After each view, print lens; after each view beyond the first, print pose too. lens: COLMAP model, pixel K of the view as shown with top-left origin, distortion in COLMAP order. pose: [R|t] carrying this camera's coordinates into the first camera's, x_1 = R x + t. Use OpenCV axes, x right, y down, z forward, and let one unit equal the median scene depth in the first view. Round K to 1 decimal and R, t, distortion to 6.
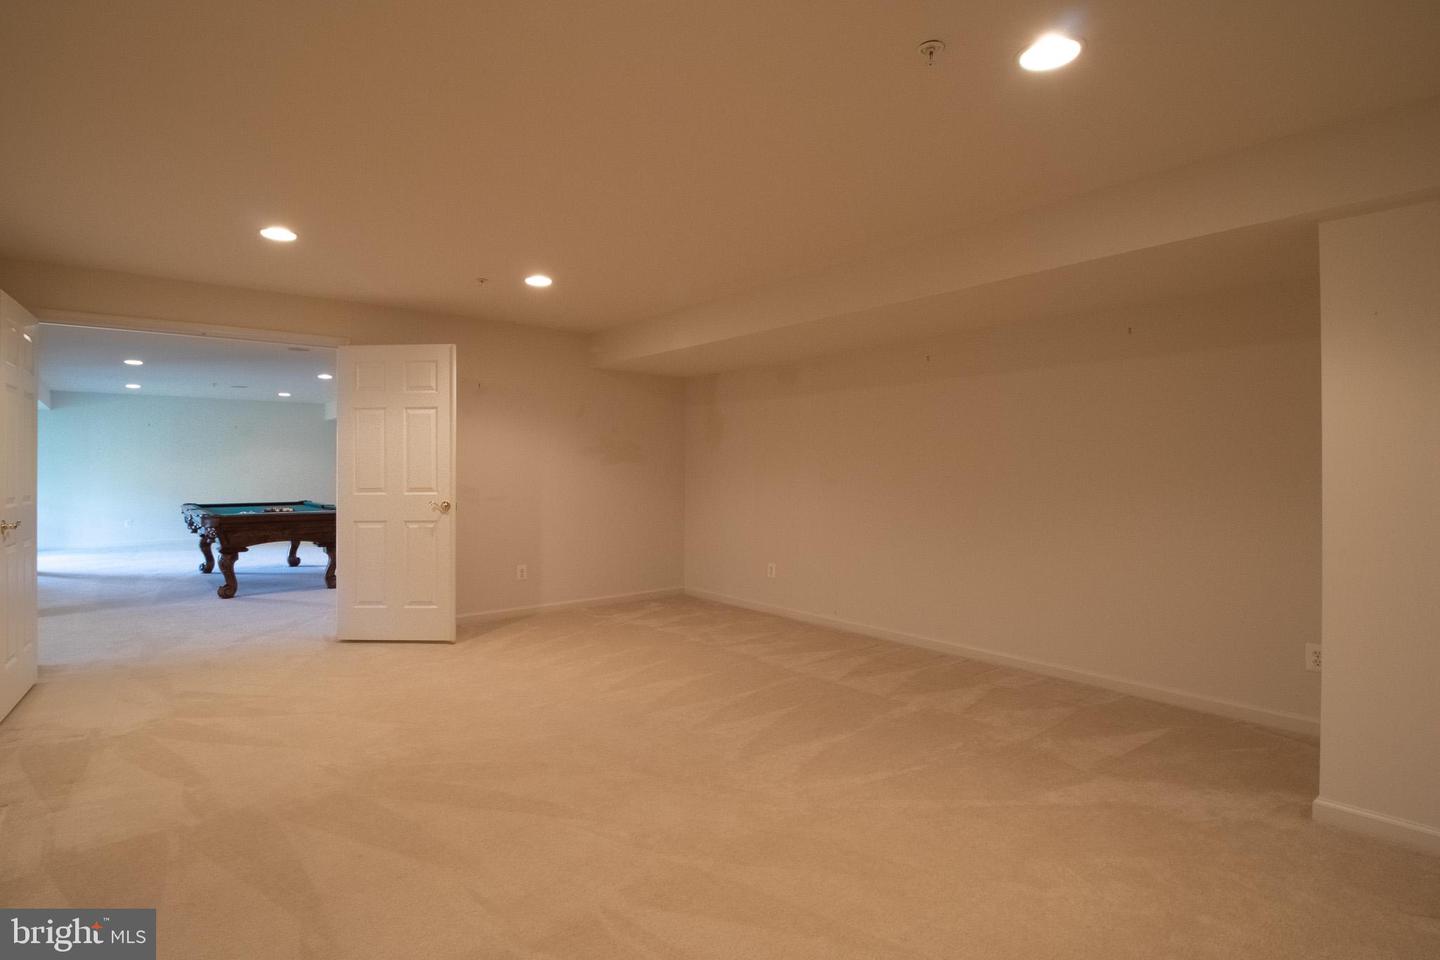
lens RADIAL K [[688.0, 0, 717.8], [0, 688.0, 457.7], [0, 0, 1]] dist [0.014027, -0.016941]
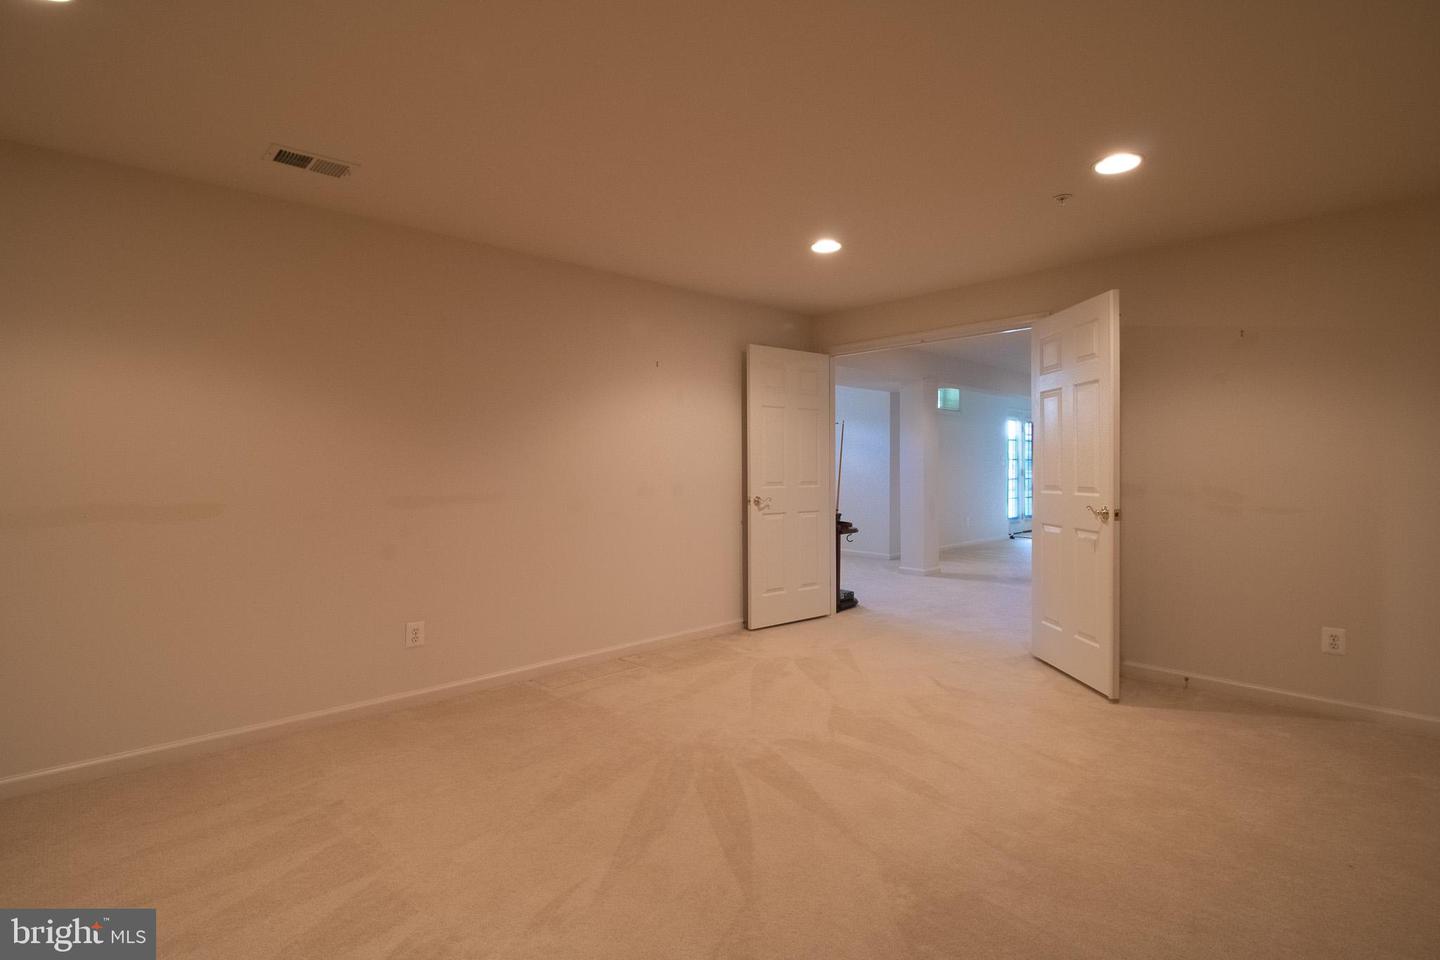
lens RADIAL K [[688.0, 0, 717.8], [0, 688.0, 457.7], [0, 0, 1]] dist [0.014027, -0.016941]
pose [[0.095384, 0.000039, -0.995441, 0.305394], [0.012012, 0.999927, 0.001190, 0.004426], [0.995368, -0.012071, 0.095376, 0.513604]]
